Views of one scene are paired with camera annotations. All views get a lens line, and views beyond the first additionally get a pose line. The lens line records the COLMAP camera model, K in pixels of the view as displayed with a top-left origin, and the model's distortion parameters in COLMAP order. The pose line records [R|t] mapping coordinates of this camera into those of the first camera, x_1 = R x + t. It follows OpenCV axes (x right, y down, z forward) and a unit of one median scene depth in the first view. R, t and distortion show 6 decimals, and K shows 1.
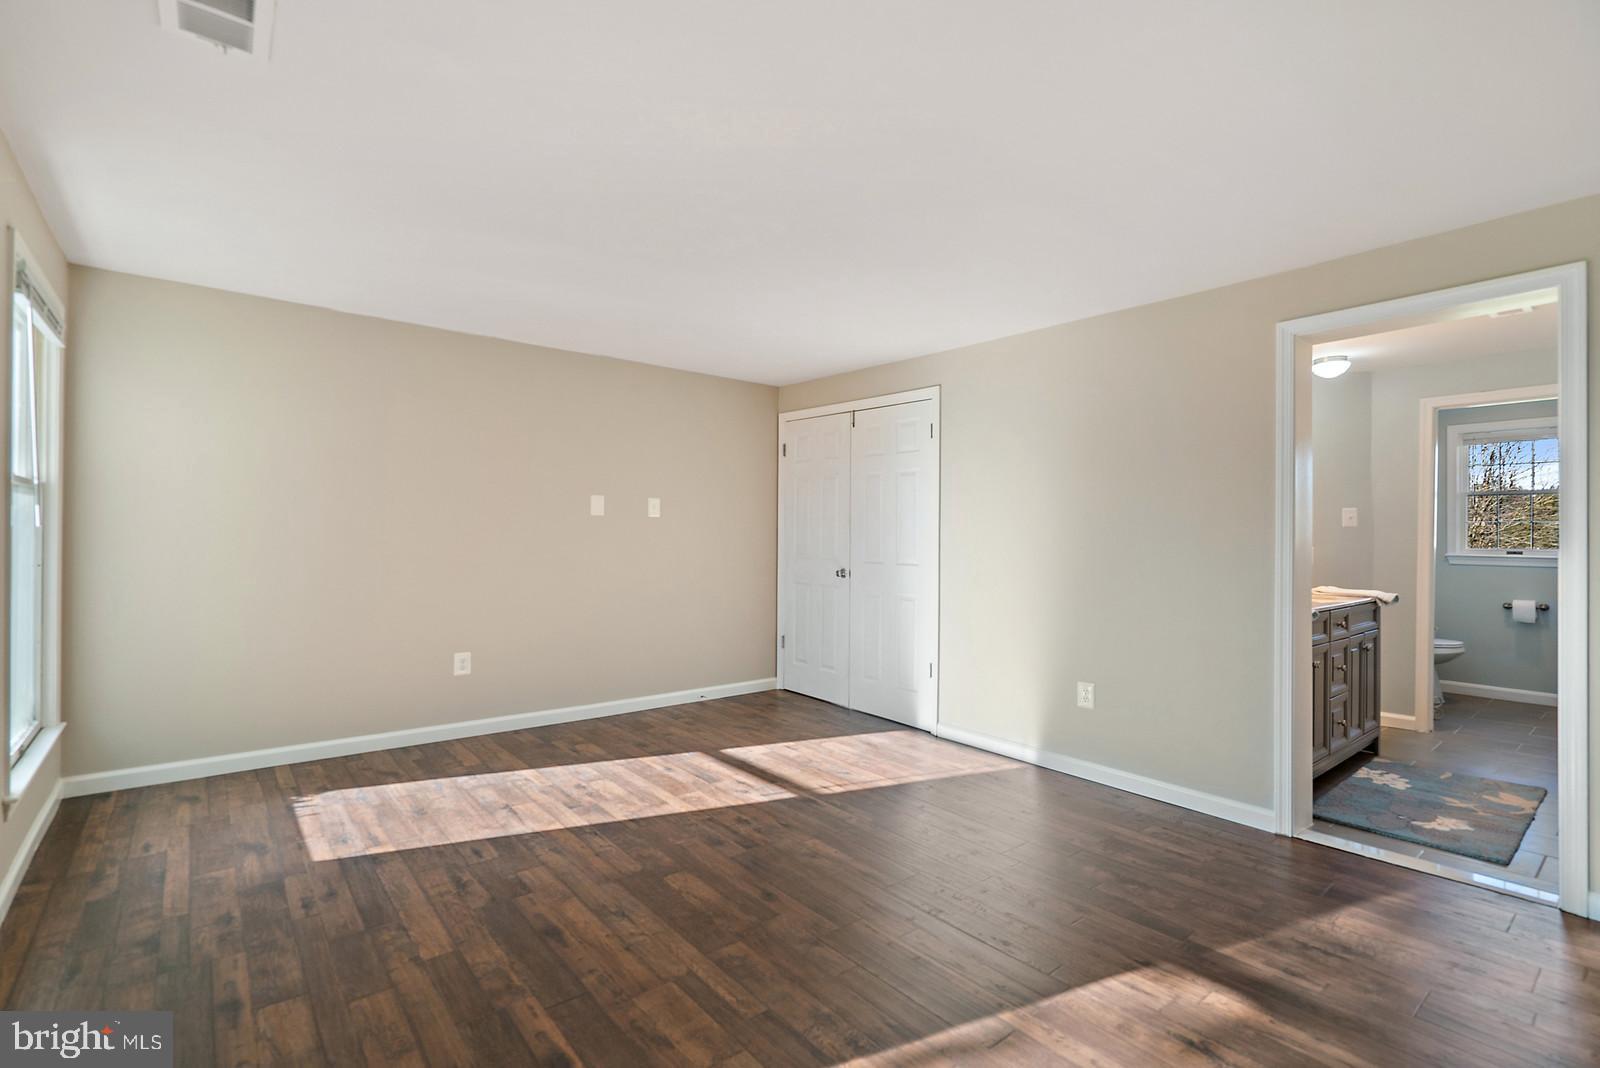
lens RADIAL K [[732.3, 0, 800.2], [0, 732.3, 528.8], [0, 0, 1]] dist [-0.000897, 0.000266]
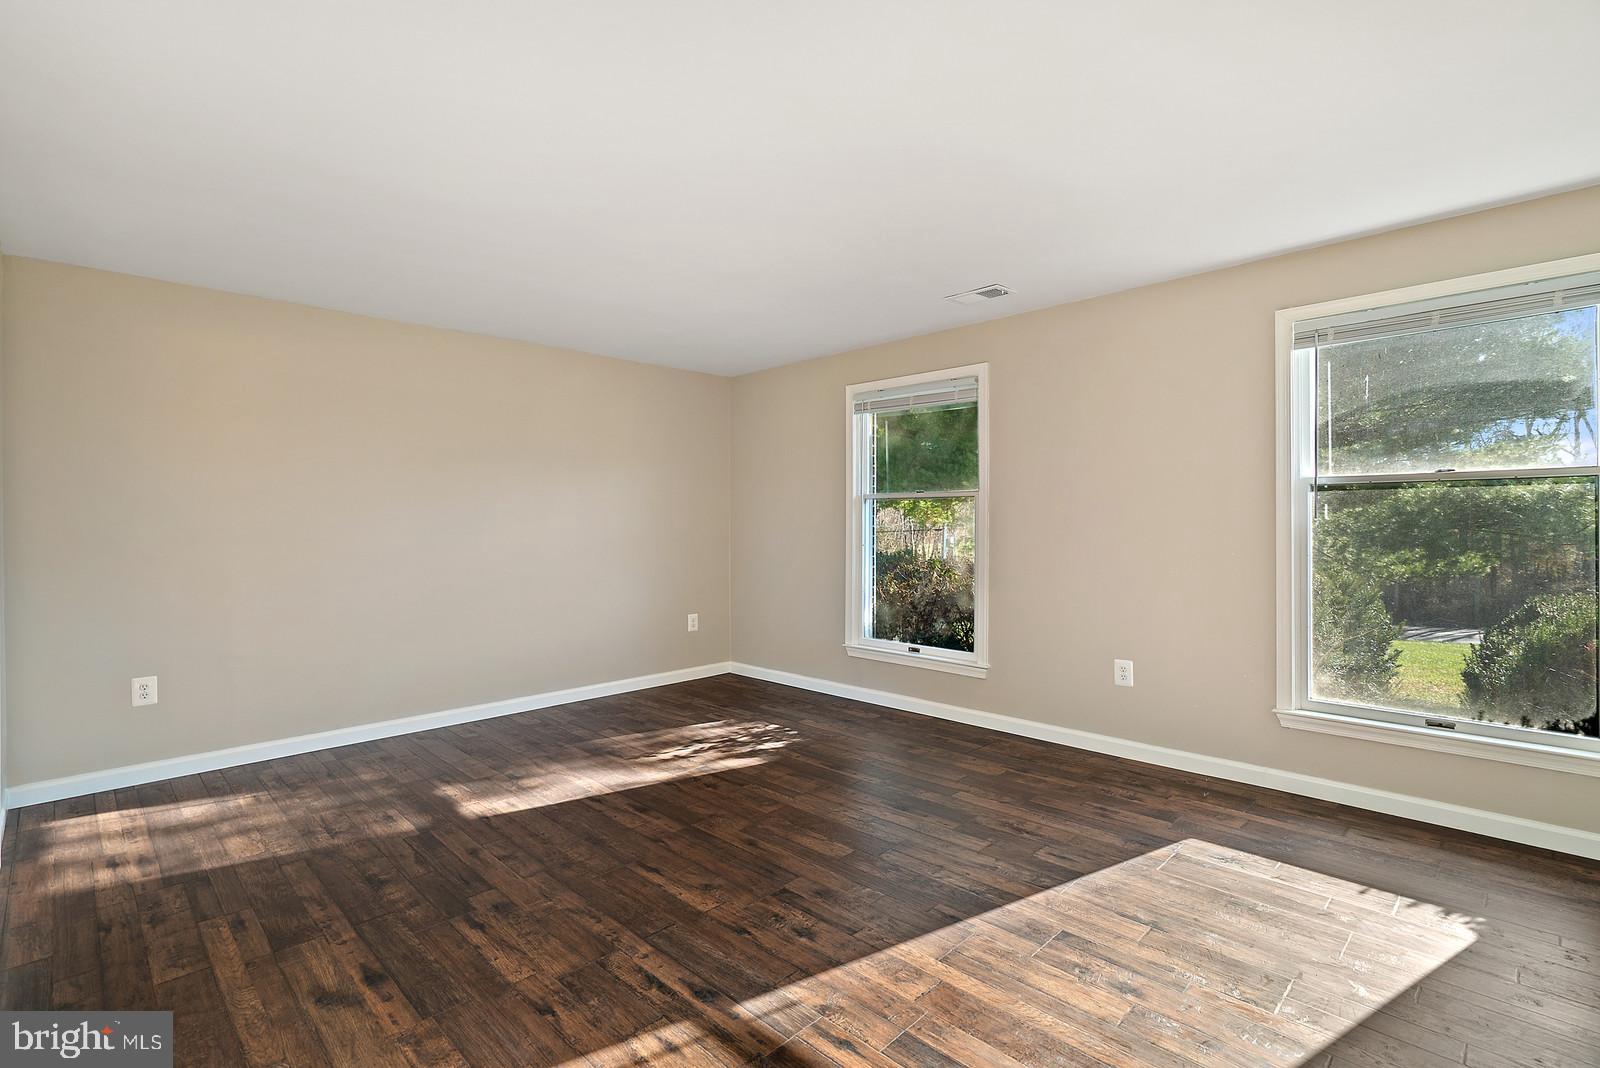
lens RADIAL K [[732.3, 0, 799.5], [0, 732.3, 527.1], [0, 0, 1]] dist [-0.000897, 0.000266]
pose [[-0.995120, -0.007262, -0.098400, -0.002460], [-0.006934, 0.999969, -0.003674, 0.016520], [0.098424, -0.002973, -0.995140, 1.856018]]
